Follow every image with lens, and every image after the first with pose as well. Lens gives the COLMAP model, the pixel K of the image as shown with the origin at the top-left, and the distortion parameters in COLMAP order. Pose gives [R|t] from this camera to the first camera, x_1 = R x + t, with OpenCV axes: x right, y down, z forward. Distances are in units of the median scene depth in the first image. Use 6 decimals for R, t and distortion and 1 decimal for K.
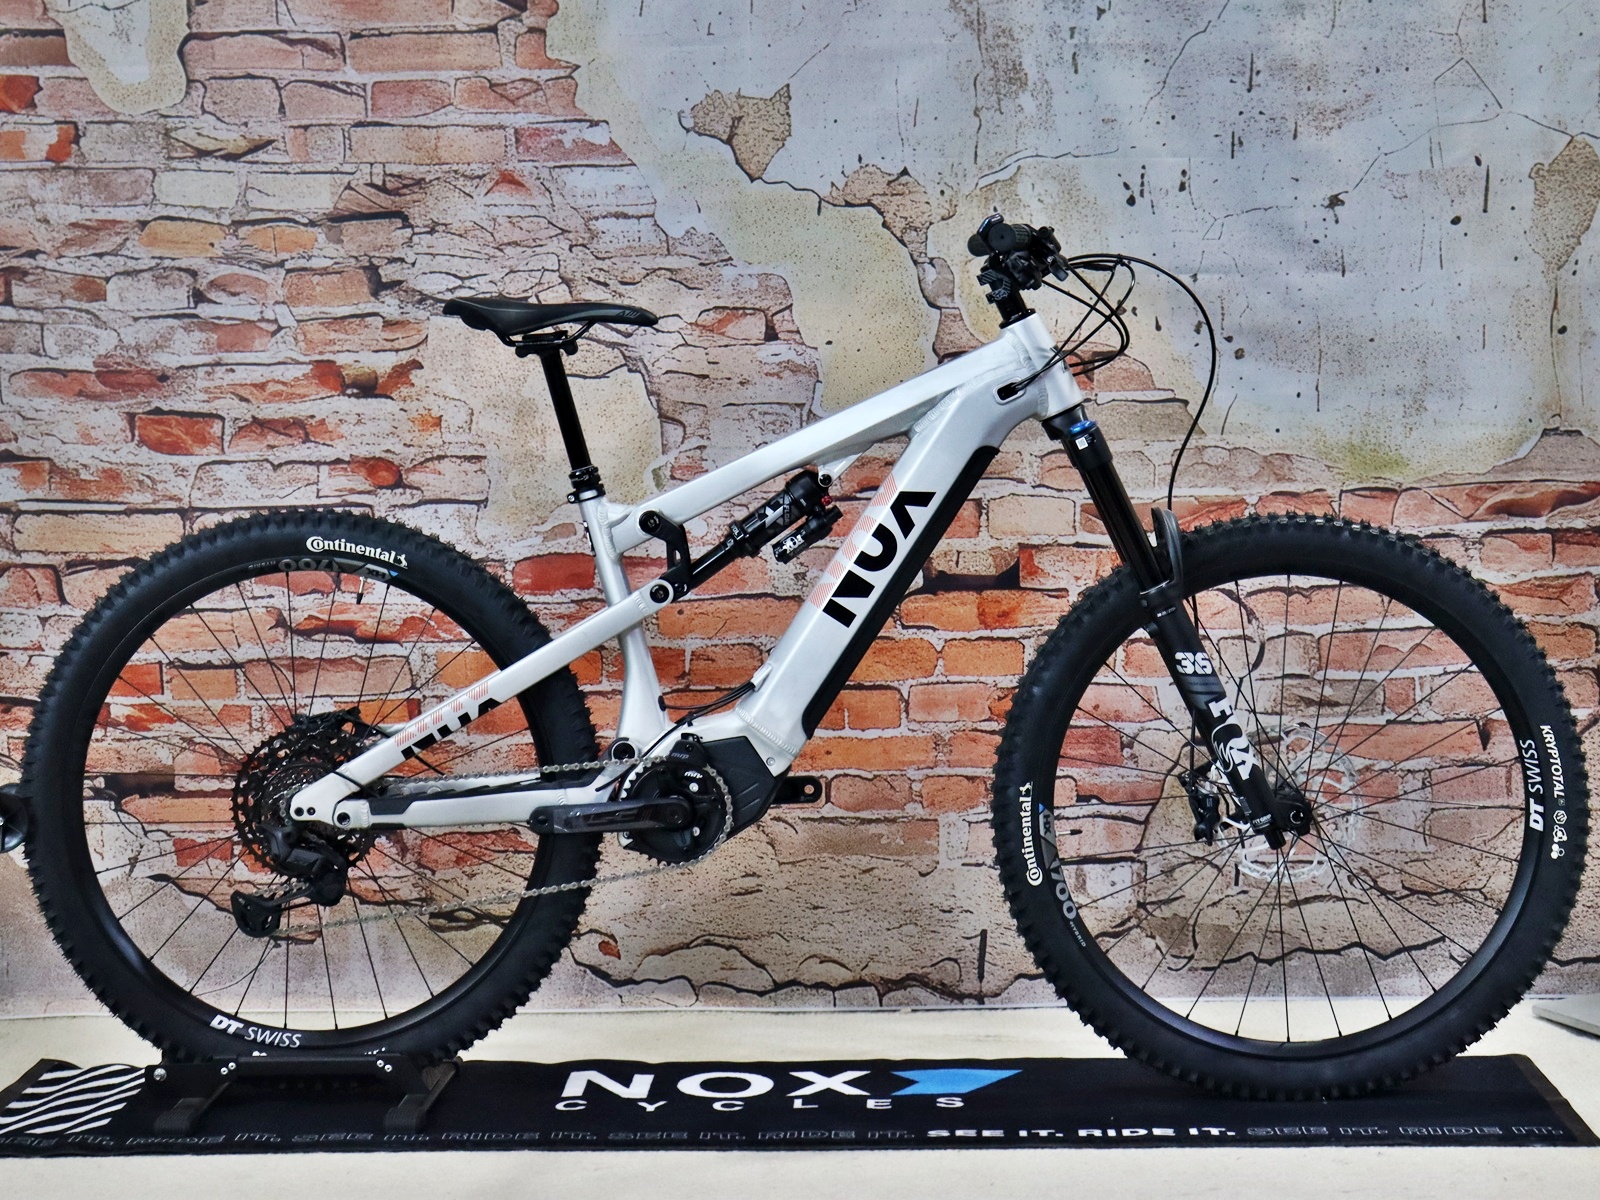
lens RADIAL K [[3372.8, 0, 757.3], [0, 3372.8, 451.2], [0, 0, 1]] dist [0.066878, 0.369465]
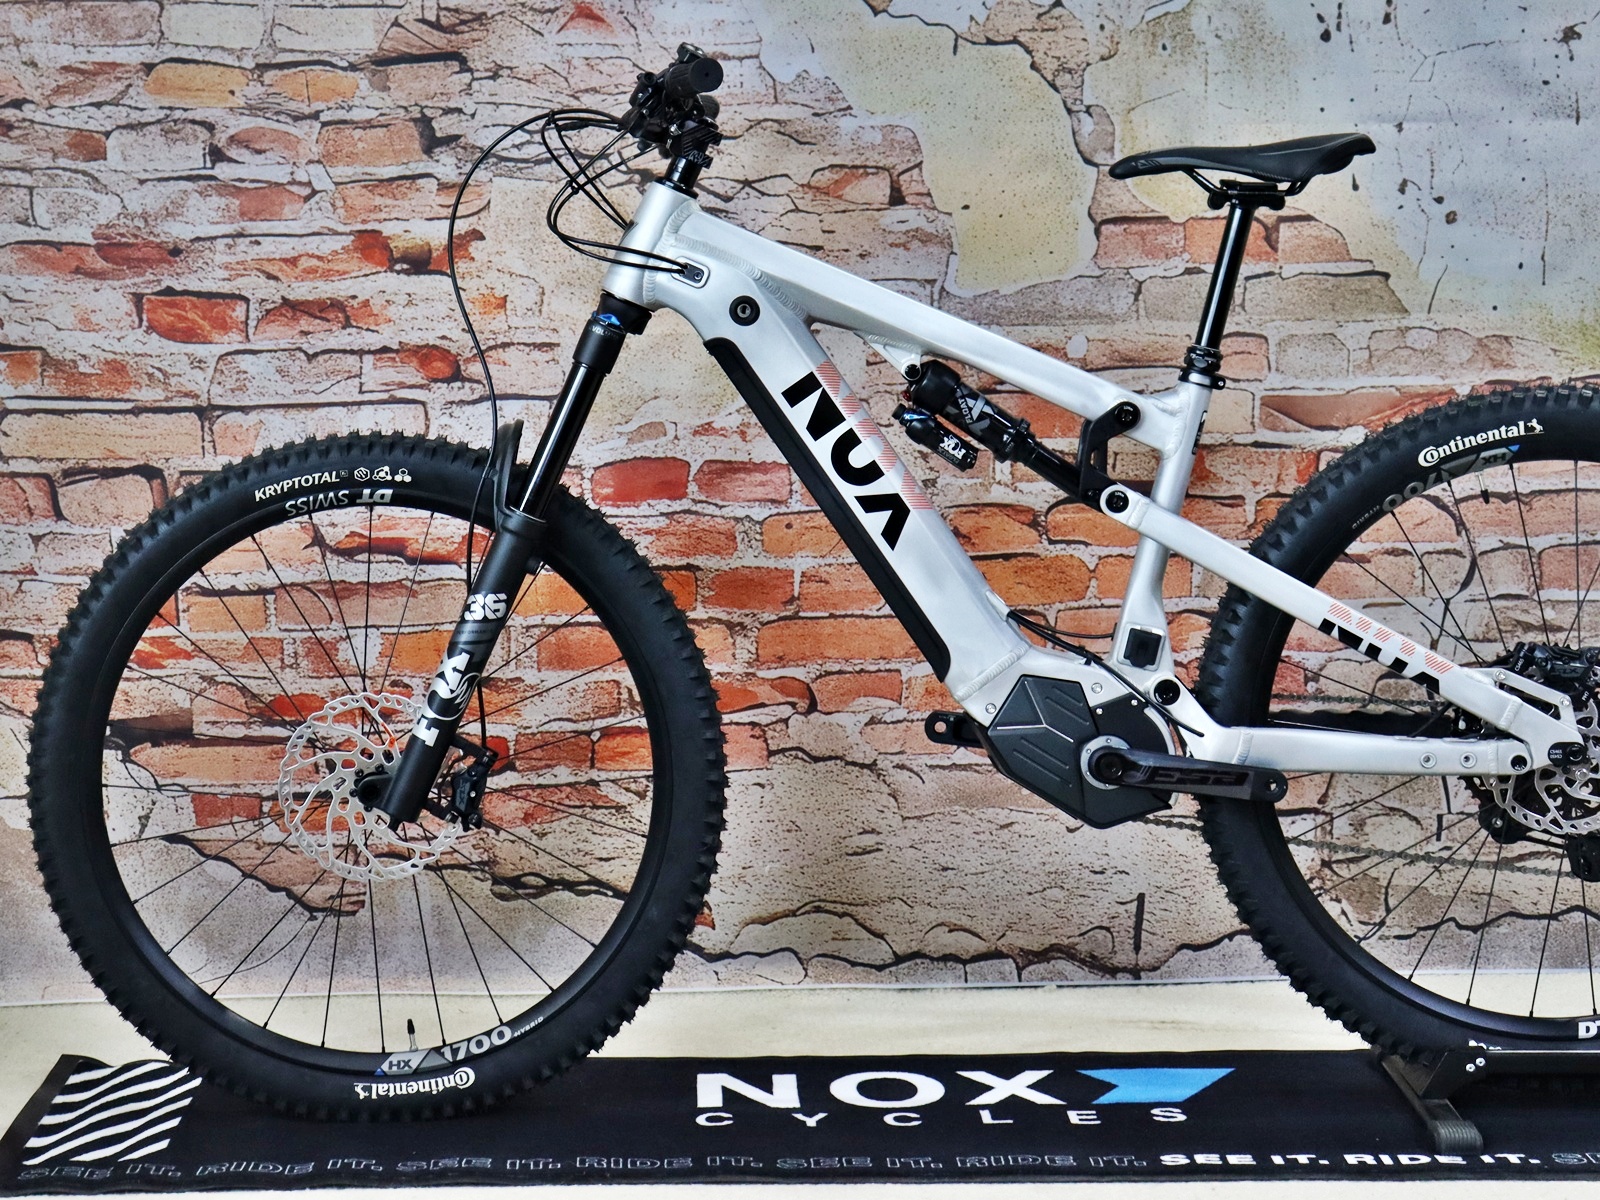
lens RADIAL K [[3410.8, 0, 600.5], [0, 3410.8, 498.6], [0, 0, 1]] dist [0.078912, 0.472019]
pose [[0.999494, -0.005593, 0.031308, -0.097208], [0.003926, 0.998584, 0.053047, -0.005007], [-0.031560, -0.052897, 0.998101, 0.143858]]
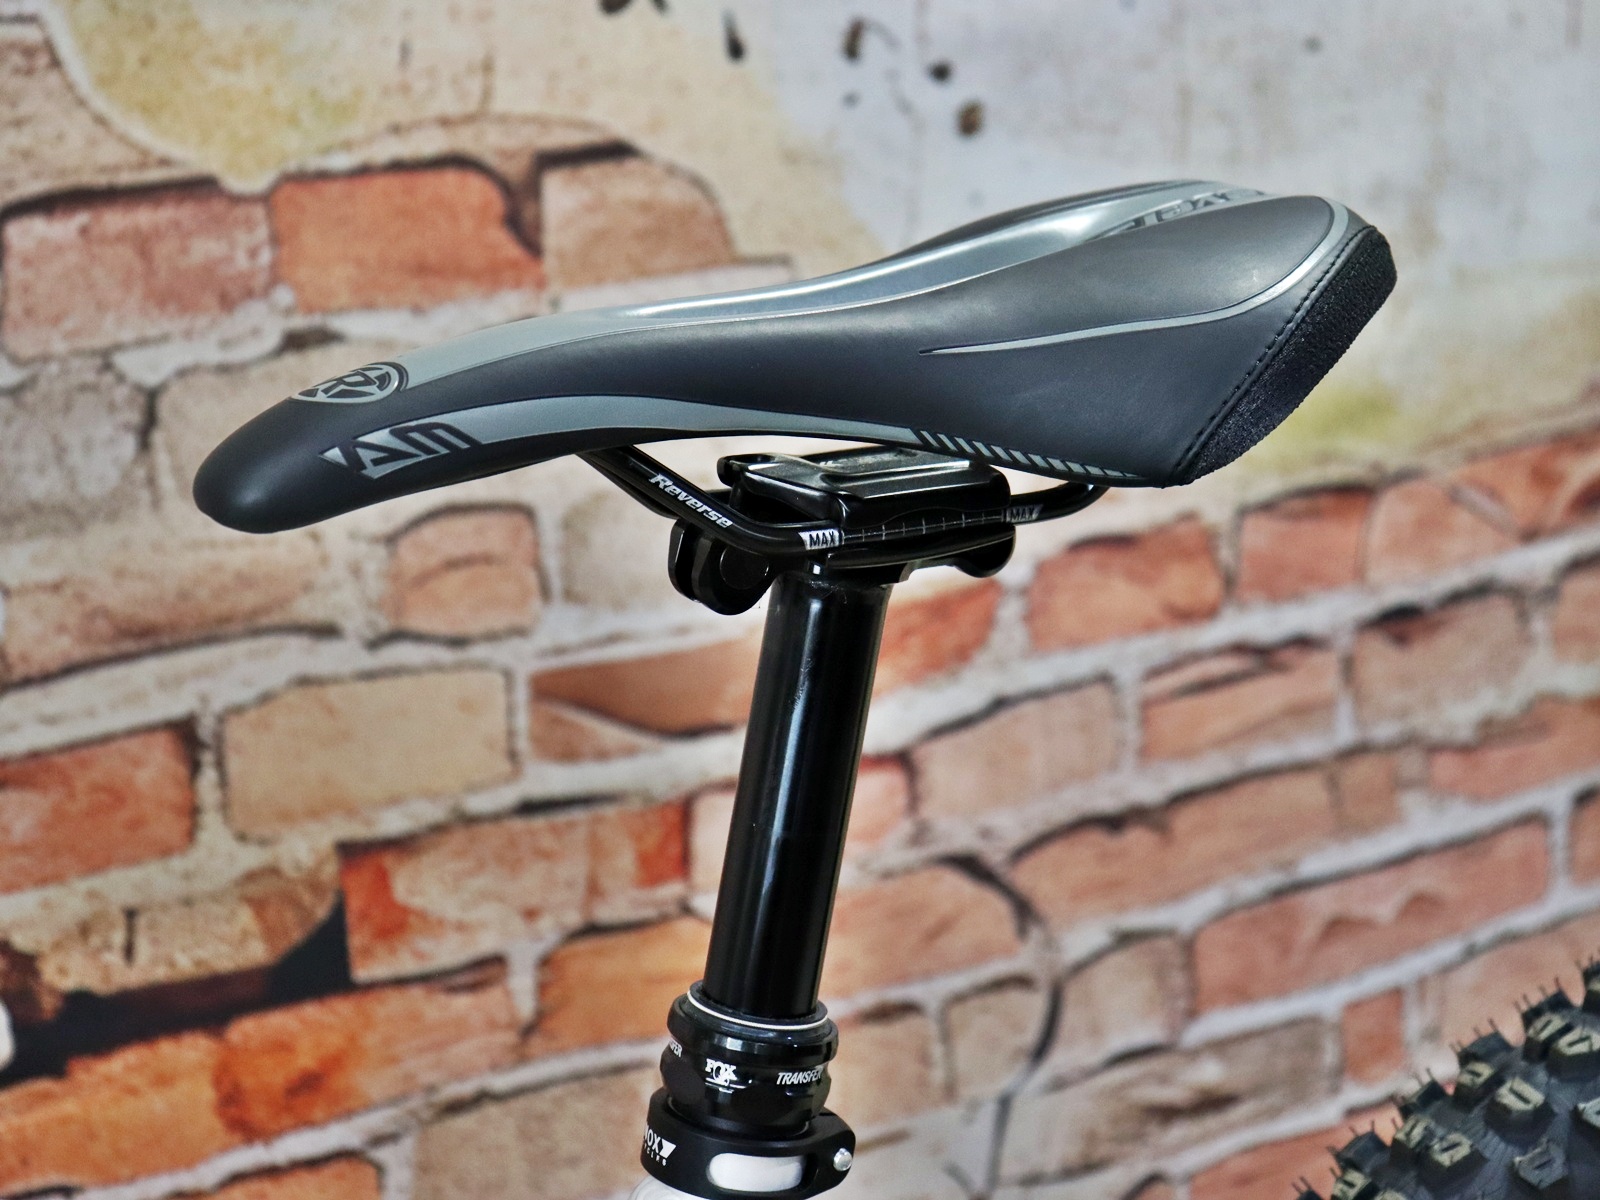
lens RADIAL K [[2793.7, 0, 793.2], [0, 2793.7, 581.2], [0, 0, 1]] dist [0.084131, 0.164461]
pose [[0.870668, -0.154406, 0.467007, 0.003260], [0.050817, 0.972608, 0.226830, -0.046453], [-0.489238, -0.173762, 0.854665, 0.780760]]
